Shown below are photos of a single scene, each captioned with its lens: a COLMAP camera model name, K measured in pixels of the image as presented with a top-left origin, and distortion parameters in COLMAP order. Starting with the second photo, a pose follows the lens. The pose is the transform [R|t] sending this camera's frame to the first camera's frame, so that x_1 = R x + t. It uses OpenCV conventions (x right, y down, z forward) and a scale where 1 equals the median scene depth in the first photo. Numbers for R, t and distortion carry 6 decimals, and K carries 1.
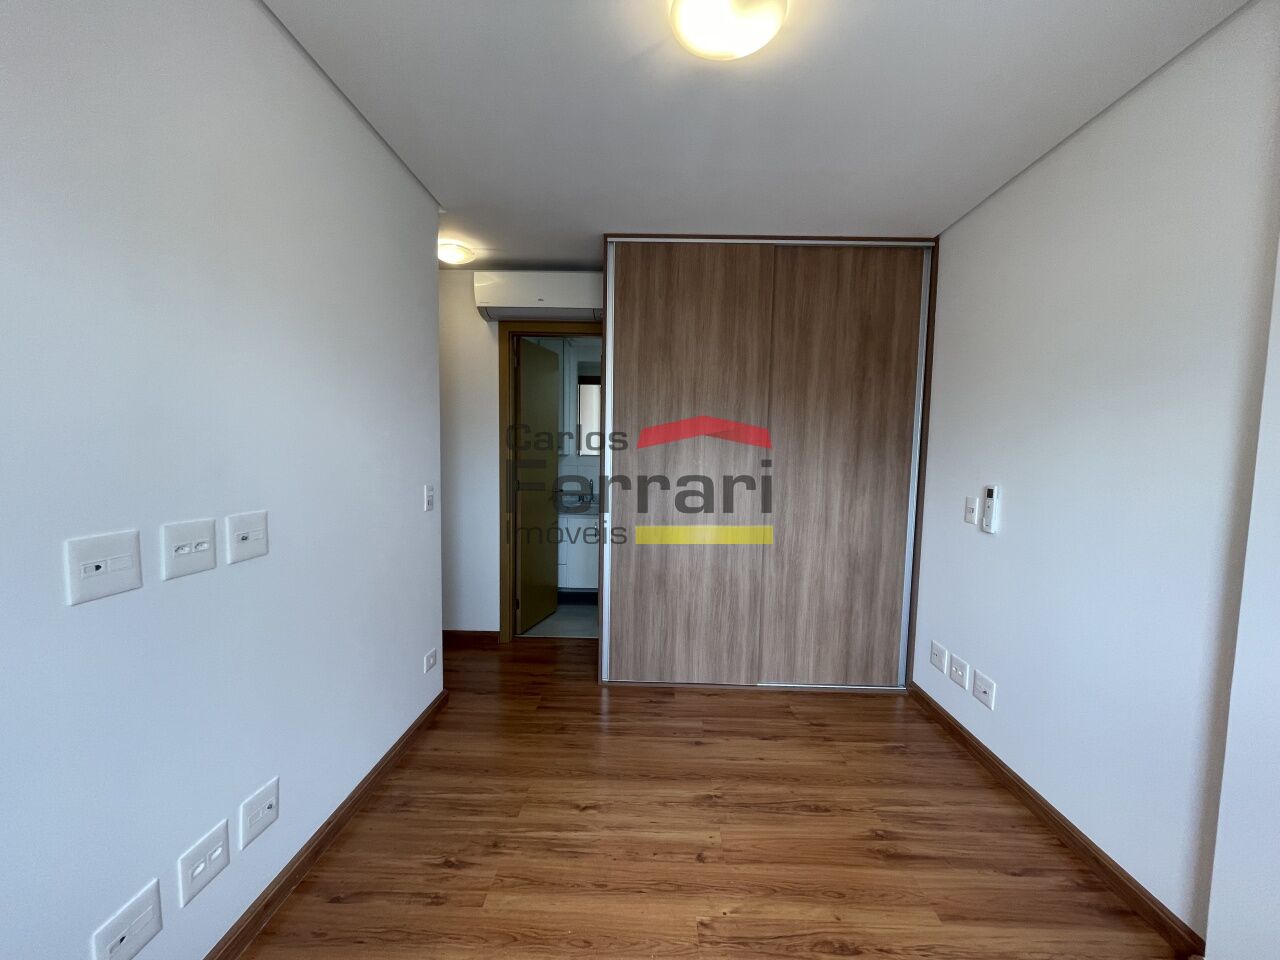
lens RADIAL K [[518.5, 0, 646.6], [0, 518.5, 487.4], [0, 0, 1]] dist [0.000957, 0.000242]
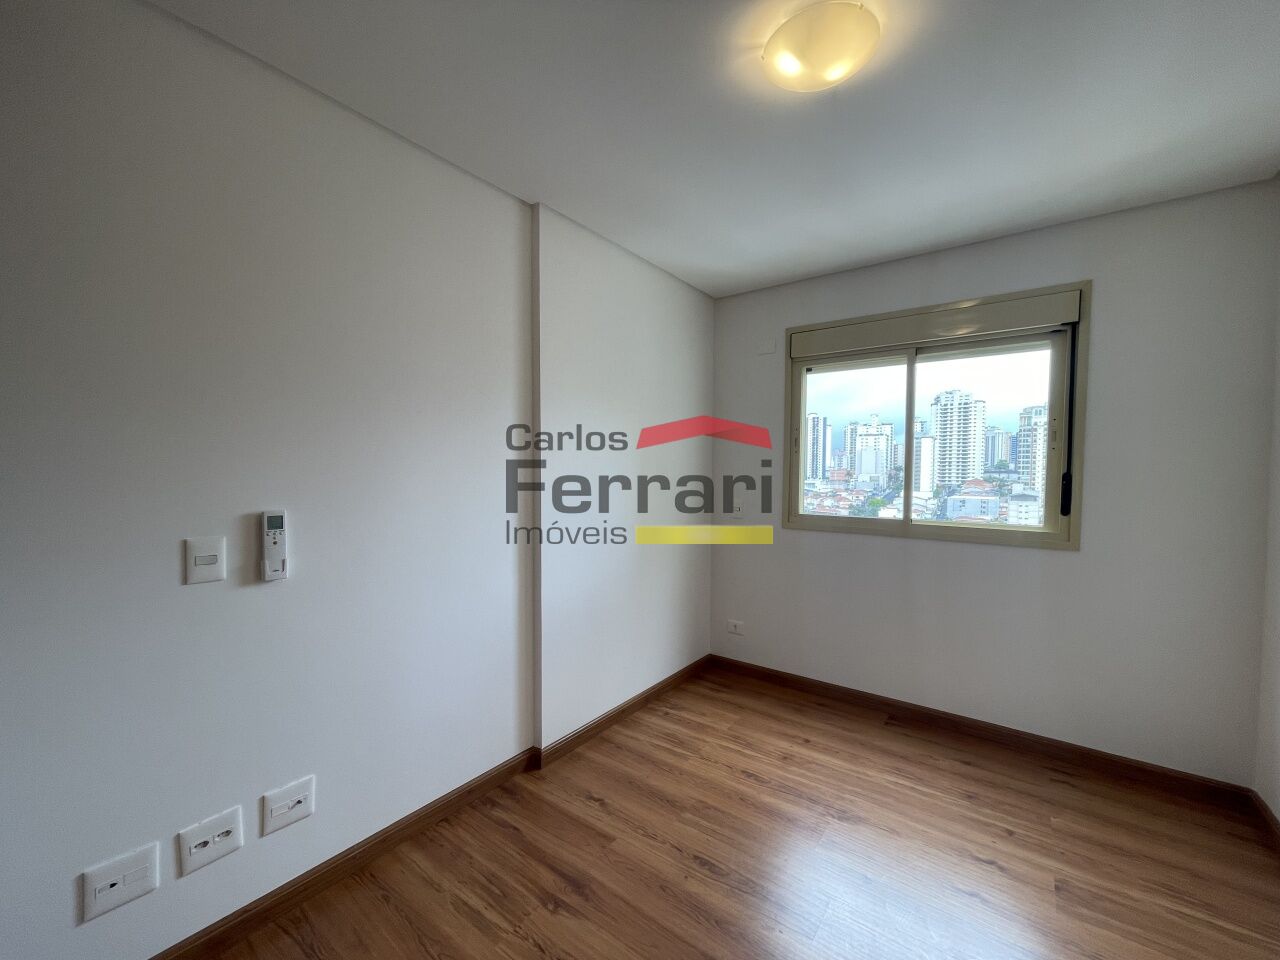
lens RADIAL K [[517.4, 0, 648.1], [0, 517.4, 488.0], [0, 0, 1]] dist [-0.002505, 0.000830]
pose [[-0.817960, -0.045588, 0.573466, -0.106111], [0.017853, 0.994363, 0.104513, -0.085056], [-0.574999, 0.095725, -0.812535, 1.141796]]
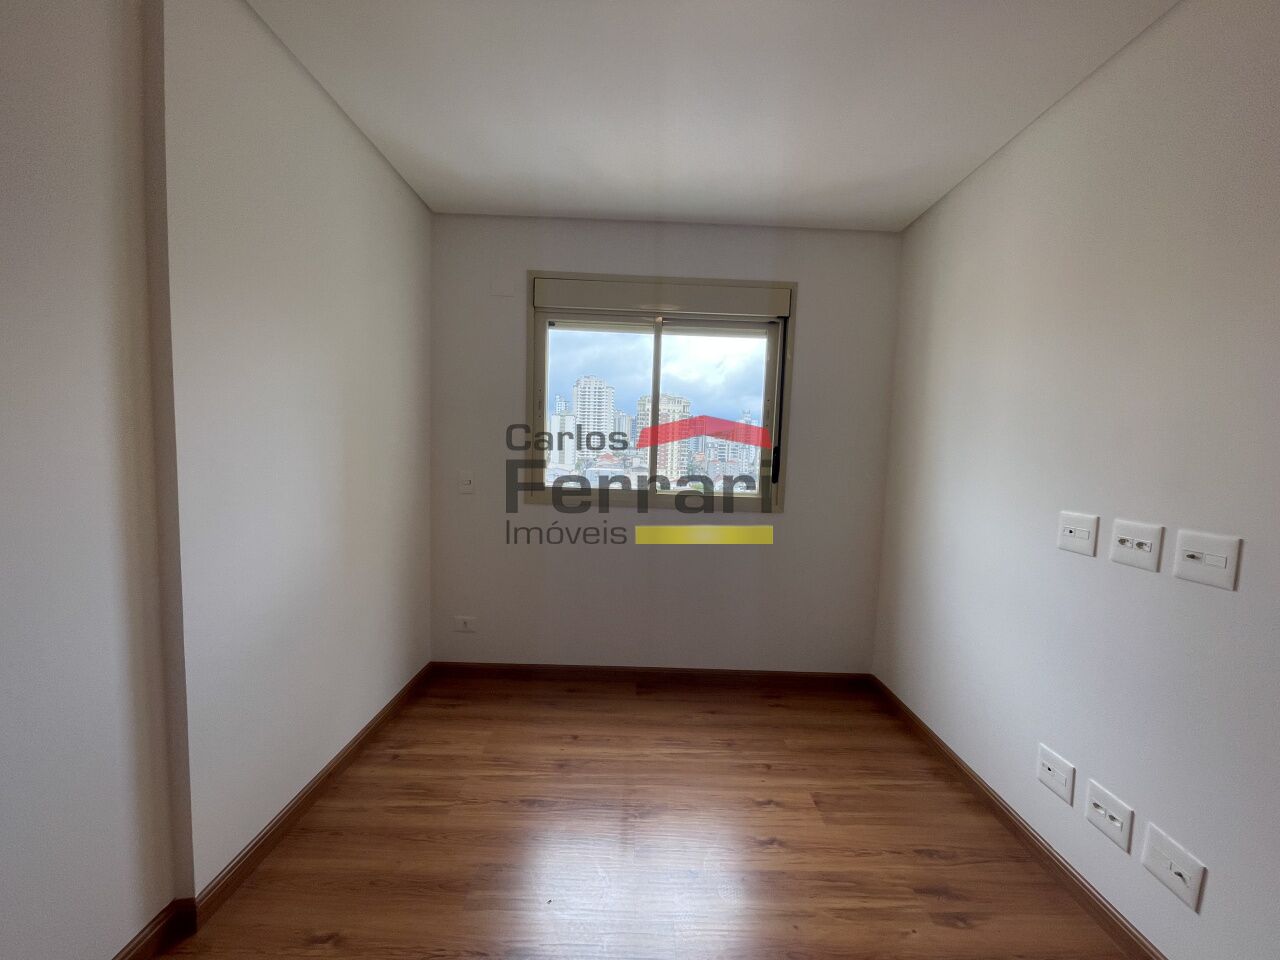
lens RADIAL K [[514.8, 0, 647.8], [0, 514.8, 491.7], [0, 0, 1]] dist [-0.014171, 0.006796]
pose [[-0.997754, -0.050718, -0.043766, 0.134562], [-0.056802, 0.986851, 0.151325, -0.054714], [0.035515, 0.153471, -0.987515, 1.021074]]
